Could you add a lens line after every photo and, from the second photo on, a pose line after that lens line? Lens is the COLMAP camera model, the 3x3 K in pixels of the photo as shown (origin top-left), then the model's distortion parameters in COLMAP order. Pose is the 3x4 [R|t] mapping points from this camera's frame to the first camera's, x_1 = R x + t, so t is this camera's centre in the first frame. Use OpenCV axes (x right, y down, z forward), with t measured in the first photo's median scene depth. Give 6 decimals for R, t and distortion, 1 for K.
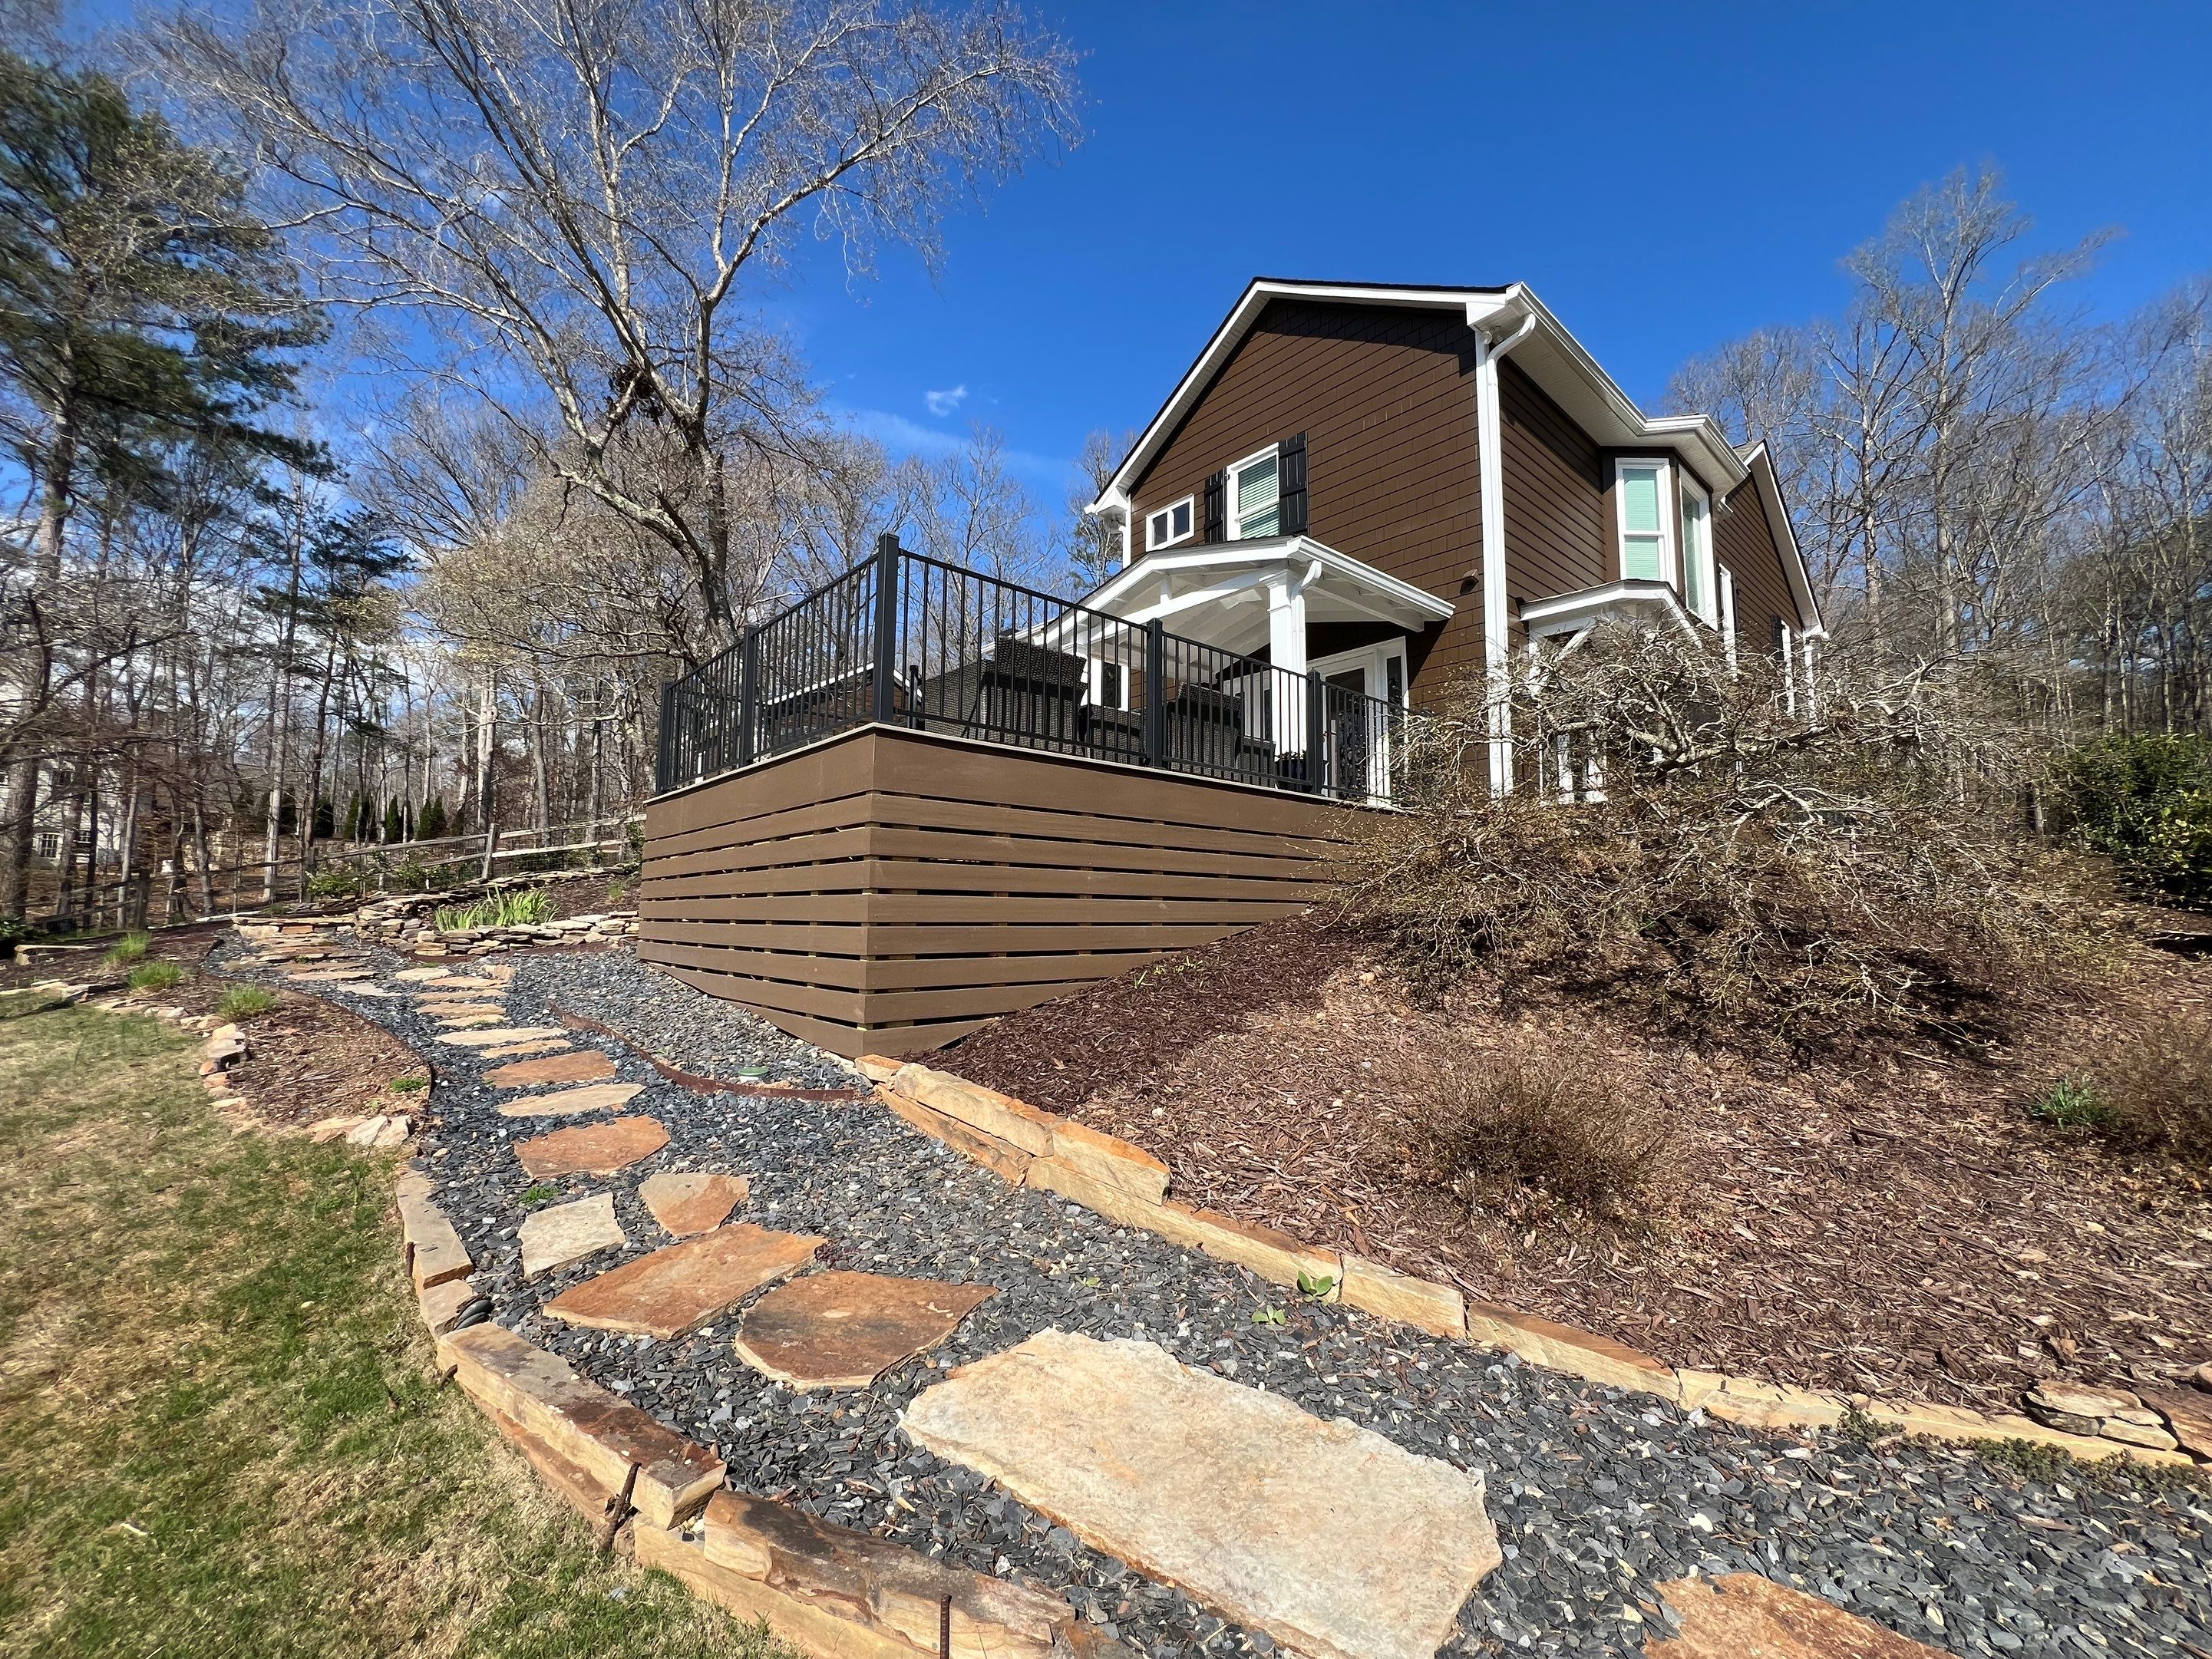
lens RADIAL K [[884.8, 0, 1098.6], [0, 884.8, 822.0], [0, 0, 1]] dist [-0.002660, 0.001200]
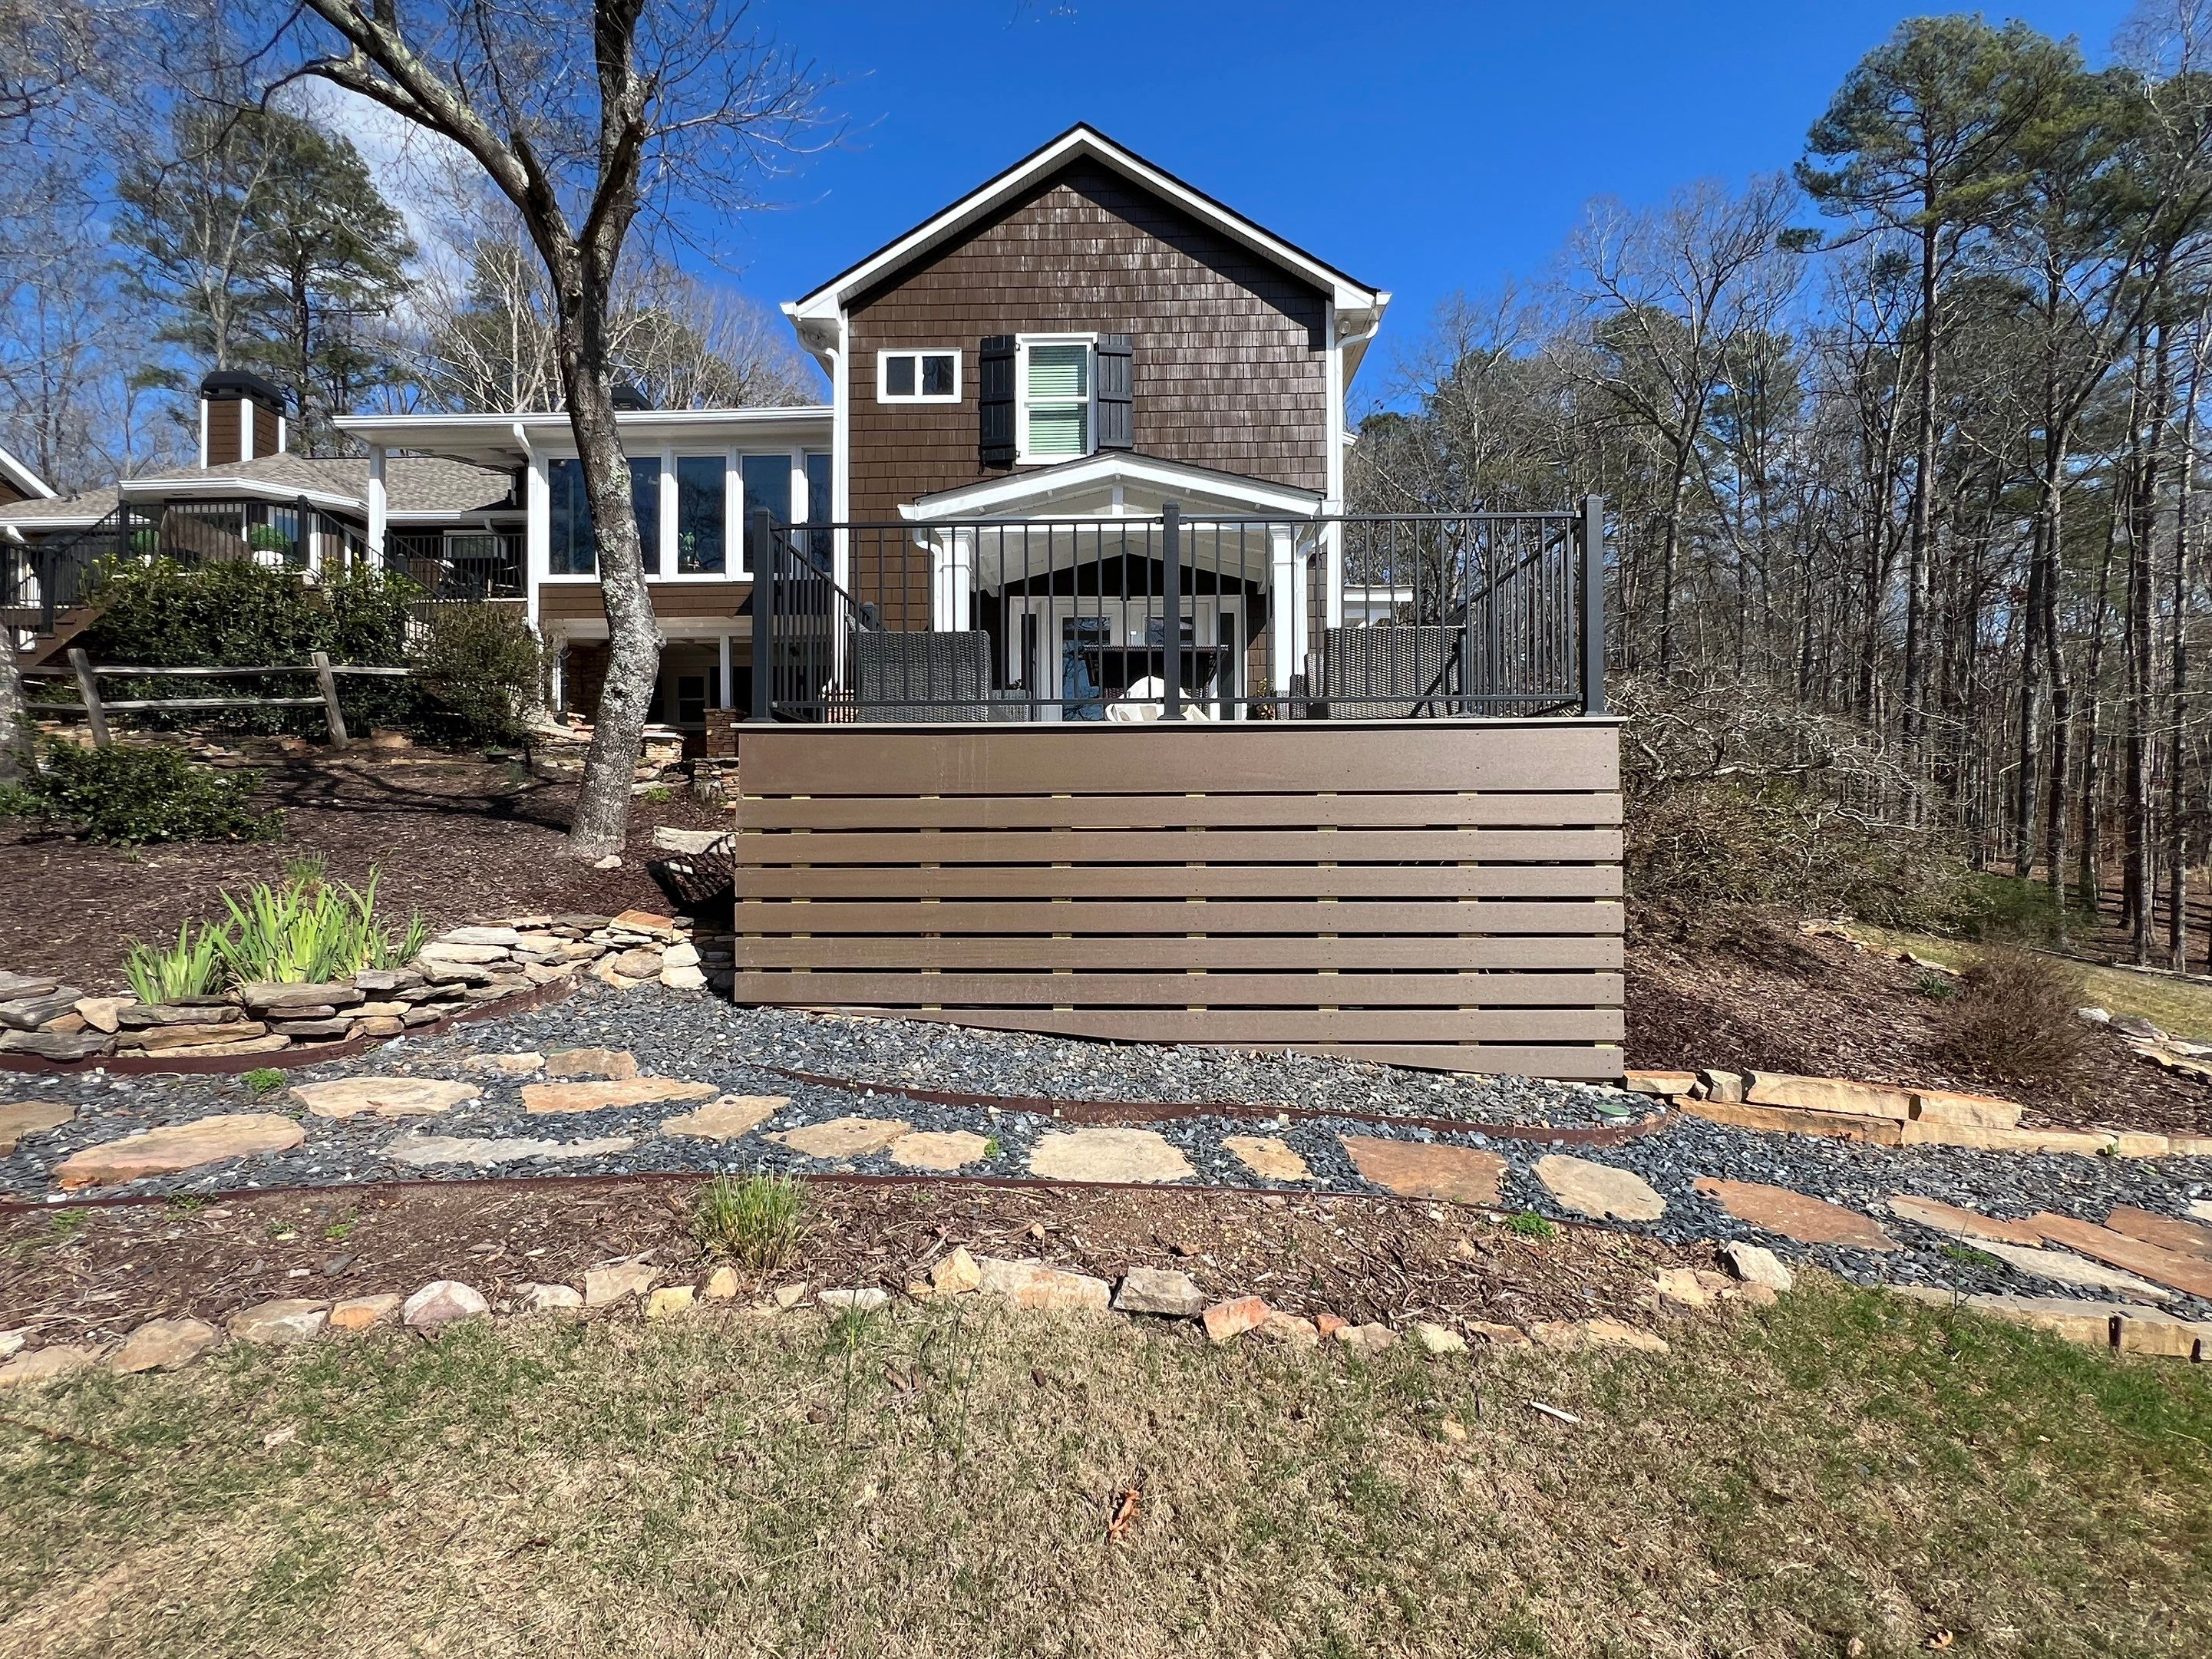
lens RADIAL K [[1058.0, 0, 1103.7], [0, 1058.0, 840.5], [0, 0, 1]] dist [-0.002519, -0.000169]
pose [[0.686755, 0.003640, 0.726880, -0.517547], [-0.068393, 0.995875, 0.059631, 0.007223], [-0.723664, -0.090665, 0.684171, 0.218081]]
